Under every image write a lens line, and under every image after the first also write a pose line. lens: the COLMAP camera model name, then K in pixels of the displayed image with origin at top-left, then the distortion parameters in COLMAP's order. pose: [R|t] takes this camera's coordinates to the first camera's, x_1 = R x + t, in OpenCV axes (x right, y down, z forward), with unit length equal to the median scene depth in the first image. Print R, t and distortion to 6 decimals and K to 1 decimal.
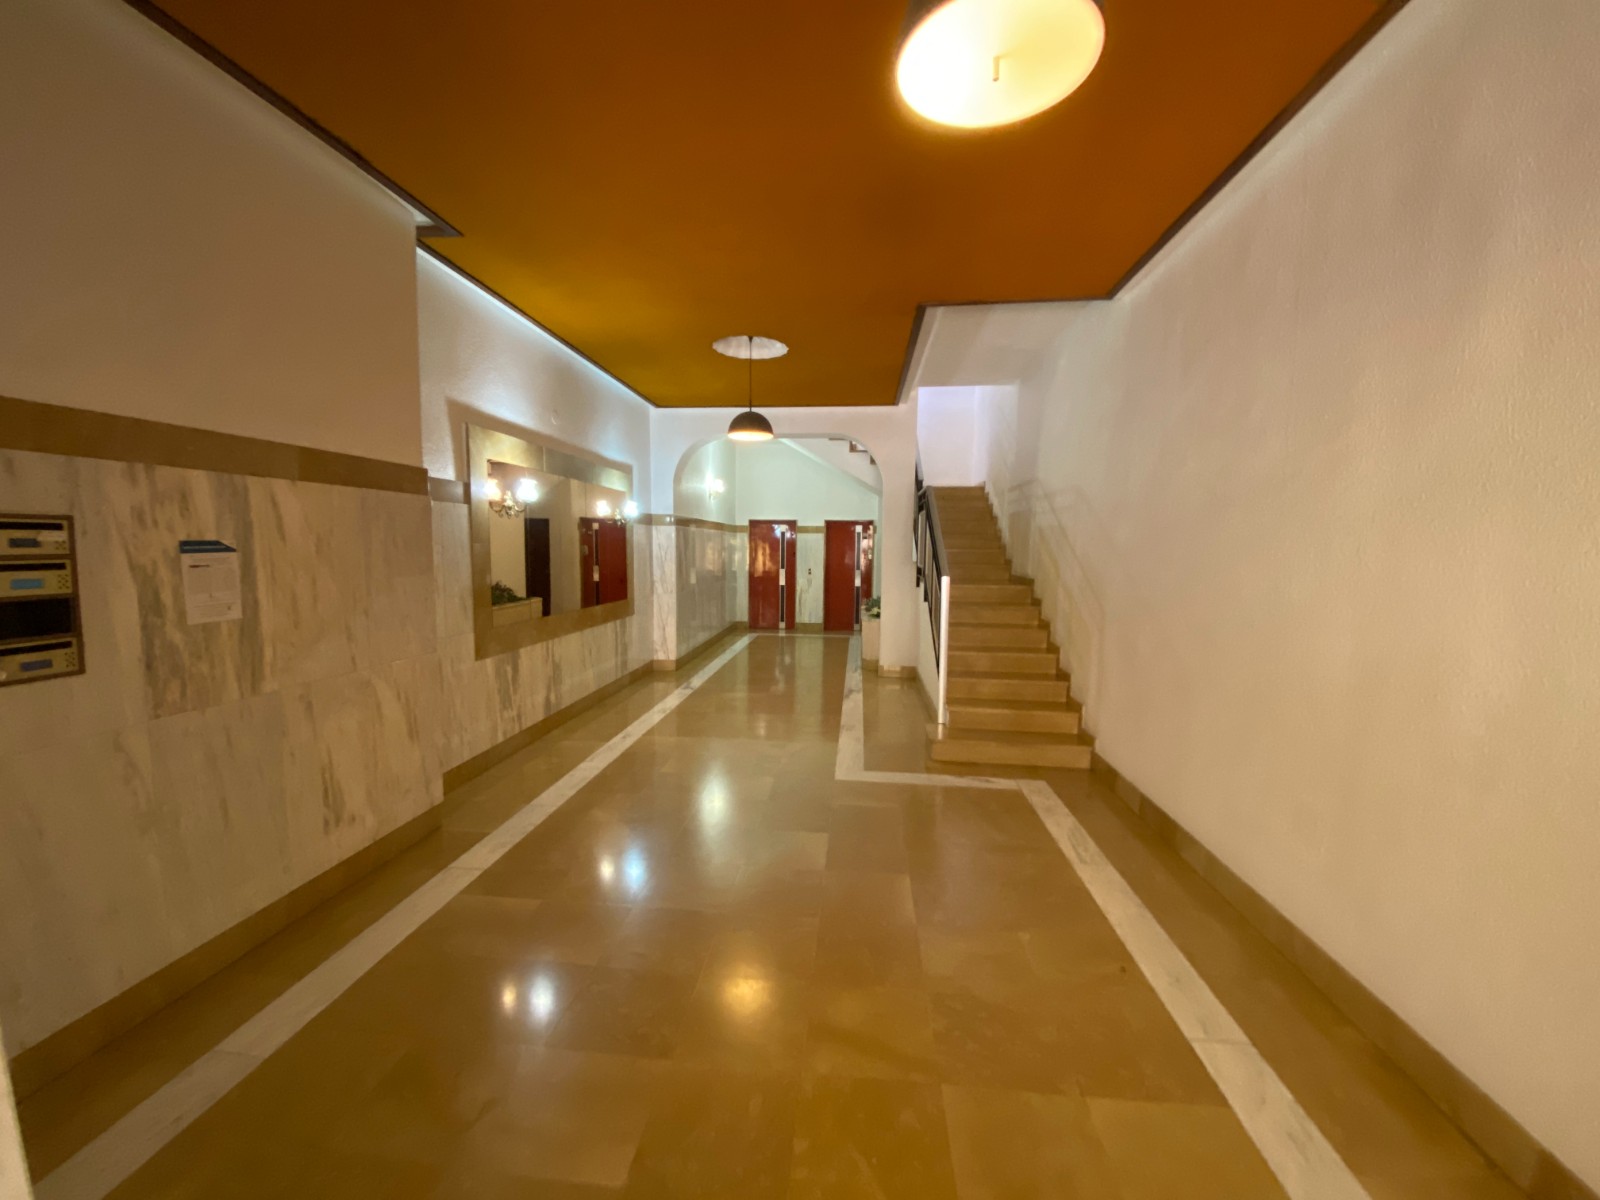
lens RADIAL K [[647.1, 0, 797.0], [0, 647.1, 600.3], [0, 0, 1]] dist [0.002173, -0.013079]
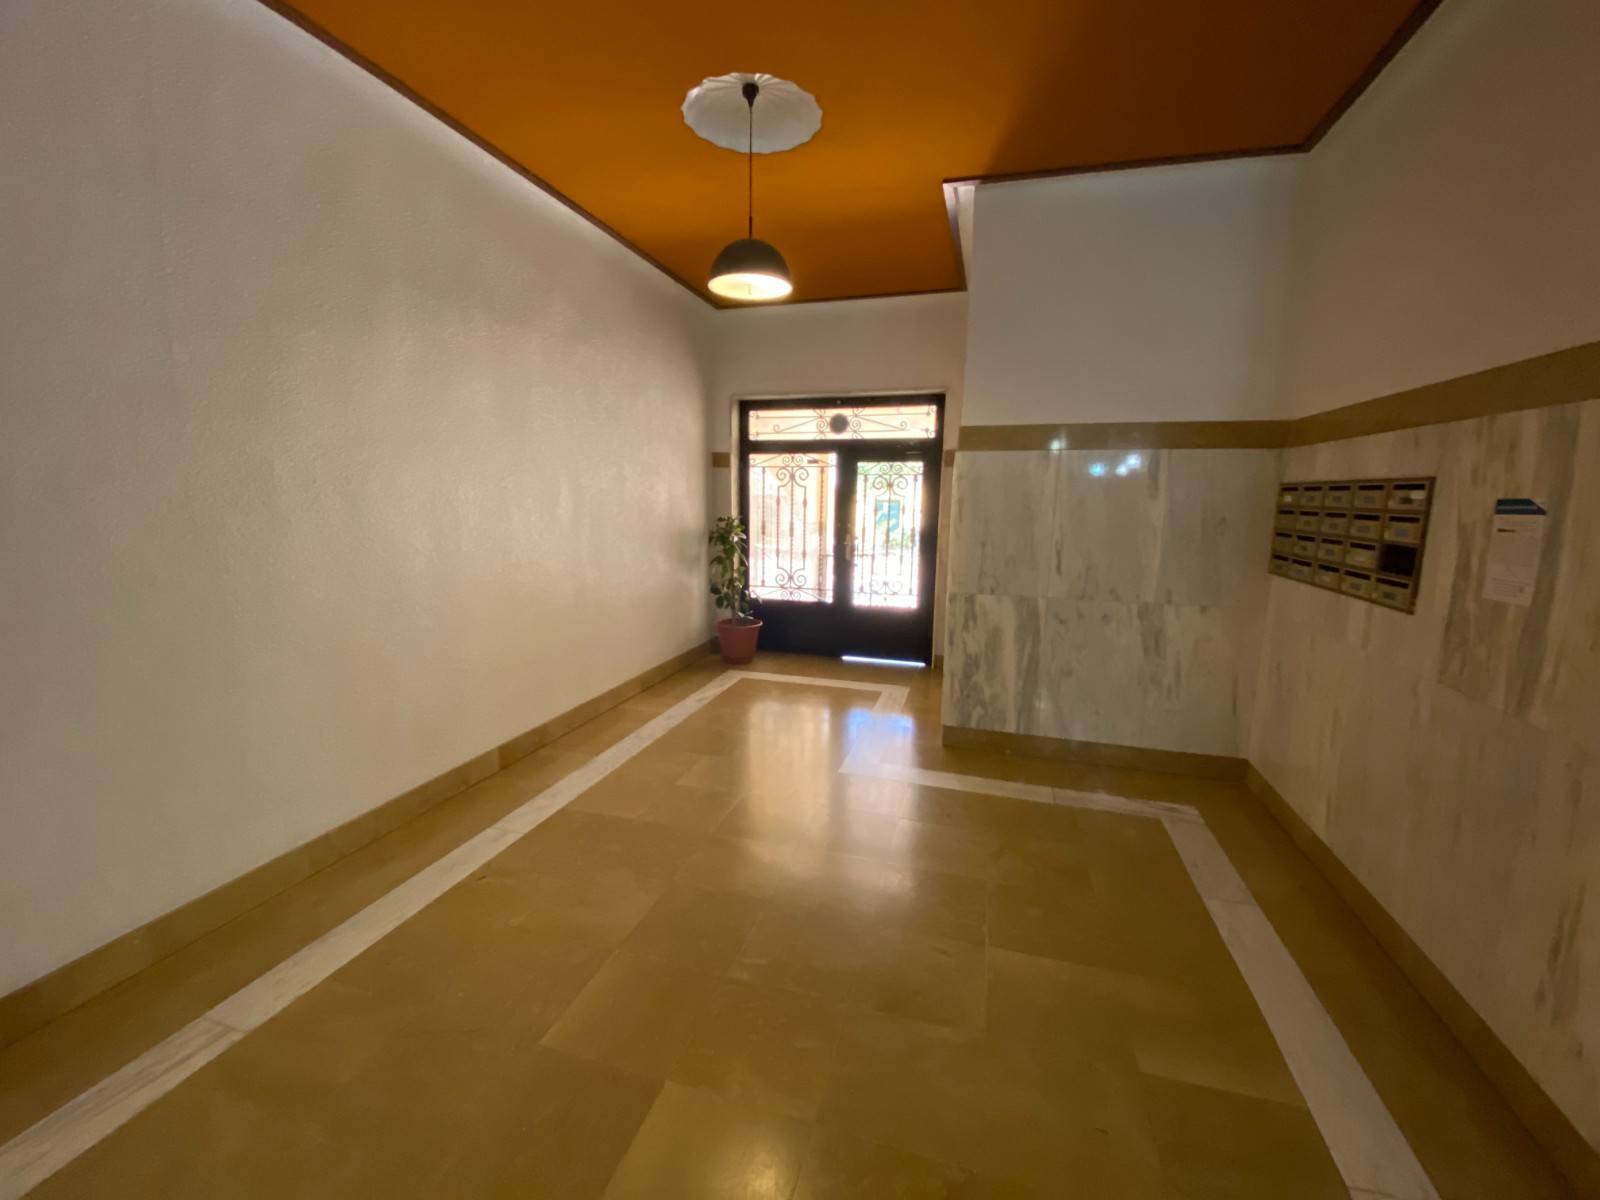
lens RADIAL K [[647.1, 0, 797.0], [0, 647.1, 600.3], [0, 0, 1]] dist [0.002173, -0.013079]
pose [[-0.981863, -0.051211, 0.182545, -0.209122], [-0.005241, 0.969793, 0.243871, -0.163970], [-0.189520, 0.238491, -0.952473, 2.016515]]
